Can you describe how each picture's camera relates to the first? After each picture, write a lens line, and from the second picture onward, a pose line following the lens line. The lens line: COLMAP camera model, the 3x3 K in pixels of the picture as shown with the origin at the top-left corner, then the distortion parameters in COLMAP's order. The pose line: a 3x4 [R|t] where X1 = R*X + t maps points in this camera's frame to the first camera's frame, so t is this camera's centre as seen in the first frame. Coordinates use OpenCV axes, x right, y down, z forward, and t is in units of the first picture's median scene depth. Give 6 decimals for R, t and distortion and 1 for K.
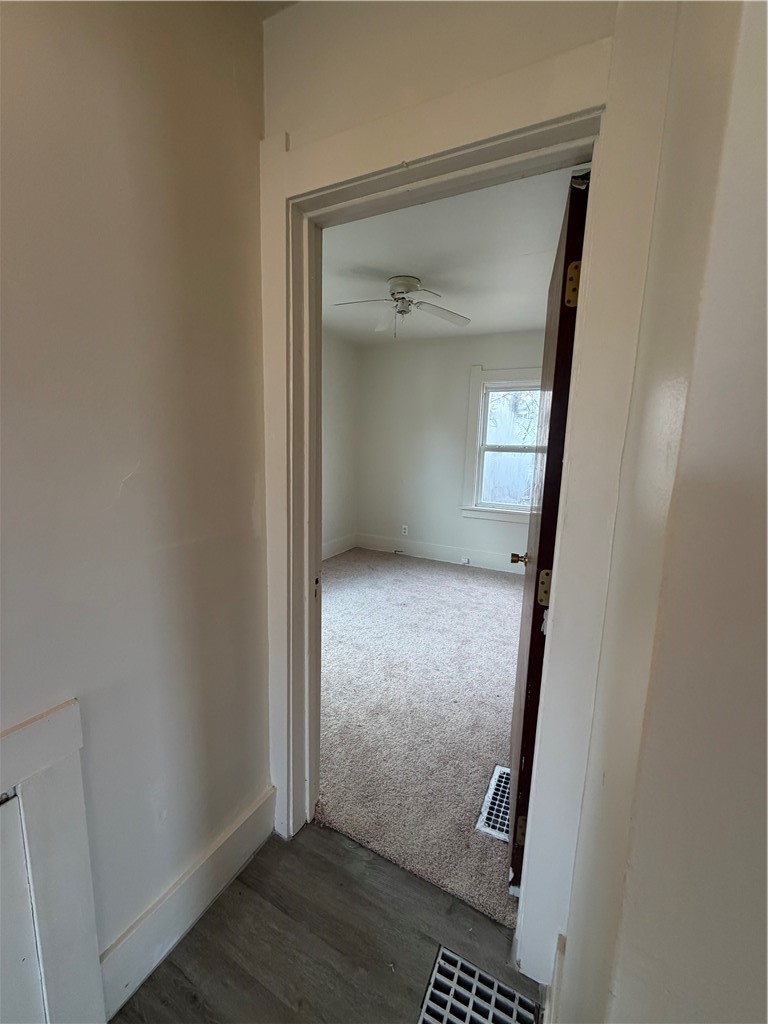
lens RADIAL K [[411.5, 0, 380.2], [0, 411.5, 513.2], [0, 0, 1]] dist [-0.000198, -0.000072]
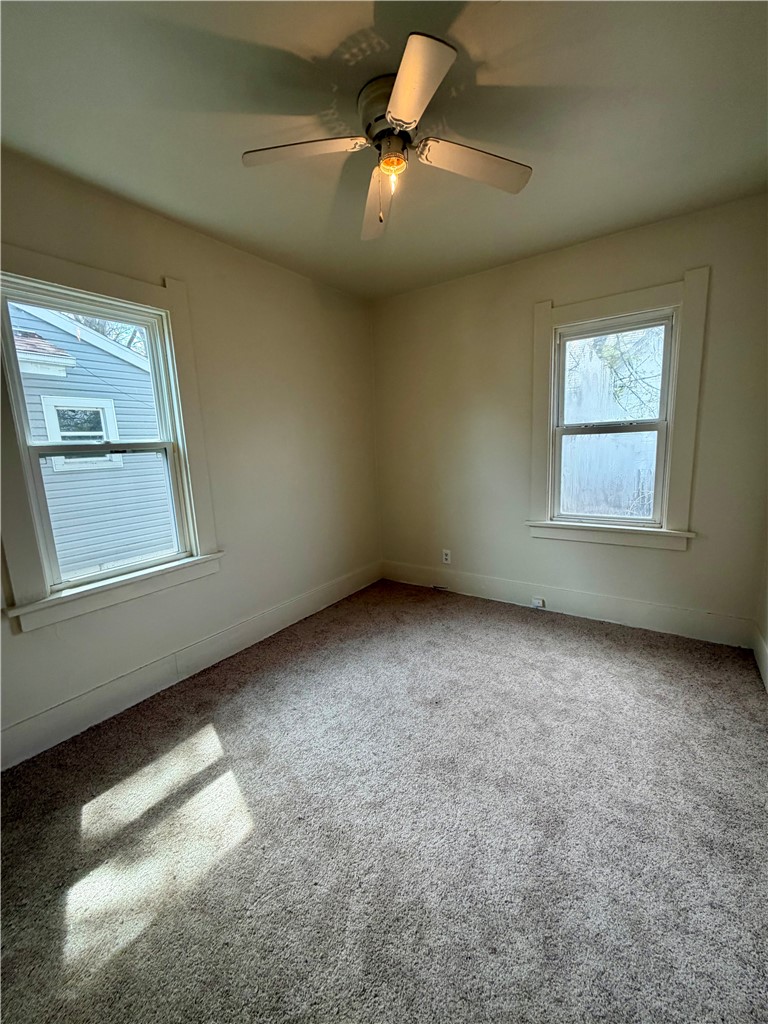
lens RADIAL K [[411.5, 0, 381.8], [0, 411.5, 516.4], [0, 0, 1]] dist [-0.000198, -0.000072]
pose [[0.988592, -0.047521, -0.142922, 0.066916], [0.048753, 0.998798, 0.005130, -0.044179], [0.142506, -0.012039, 0.989721, 0.352154]]
